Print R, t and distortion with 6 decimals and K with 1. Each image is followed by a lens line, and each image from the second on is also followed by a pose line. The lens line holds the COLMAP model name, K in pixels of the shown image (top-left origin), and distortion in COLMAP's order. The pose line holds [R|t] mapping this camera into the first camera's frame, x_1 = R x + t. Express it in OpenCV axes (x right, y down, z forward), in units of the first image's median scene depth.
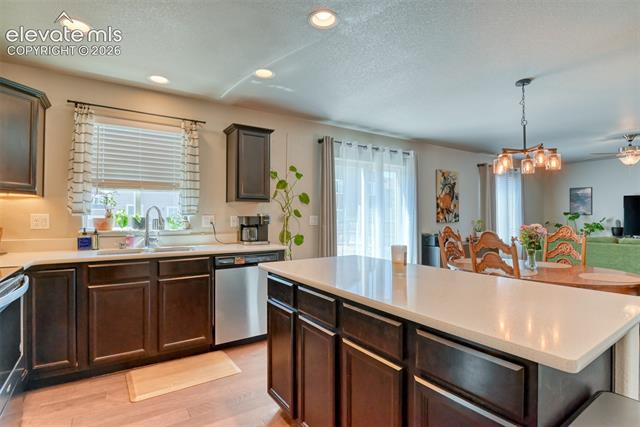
lens RADIAL K [[315.1, 0, 321.1], [0, 315.1, 209.4], [0, 0, 1]] dist [-0.026715, -0.001709]
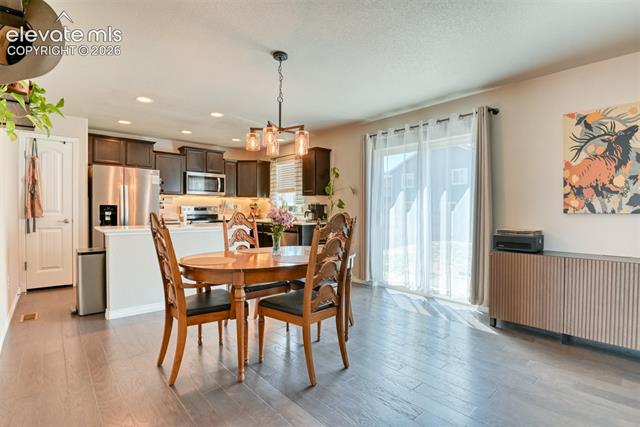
lens RADIAL K [[315.1, 0, 322.8], [0, 315.1, 213.0], [0, 0, 1]] dist [-0.026715, -0.001709]
pose [[0.128386, 0.010364, -0.991670, 1.423084], [0.014441, 0.999820, 0.012319, 0.048287], [0.991619, -0.015903, 0.128213, 0.875024]]
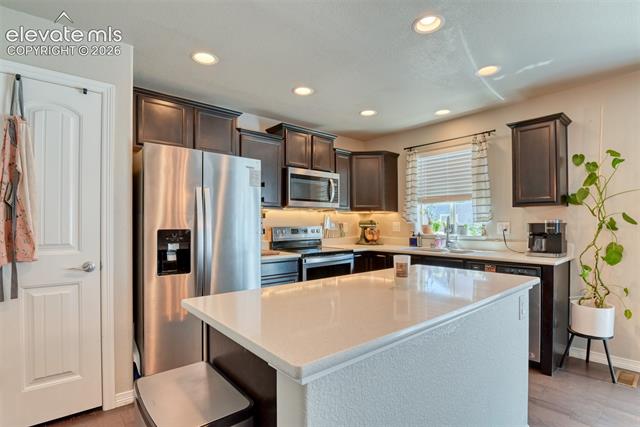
lens RADIAL K [[315.1, 0, 308.4], [0, 315.1, 222.0], [0, 0, 1]] dist [-0.026715, -0.001709]
pose [[0.085872, -0.006681, -0.996284, 0.570476], [0.022935, 0.999726, -0.004728, 0.008725], [0.996042, -0.022443, 0.086002, 0.307867]]
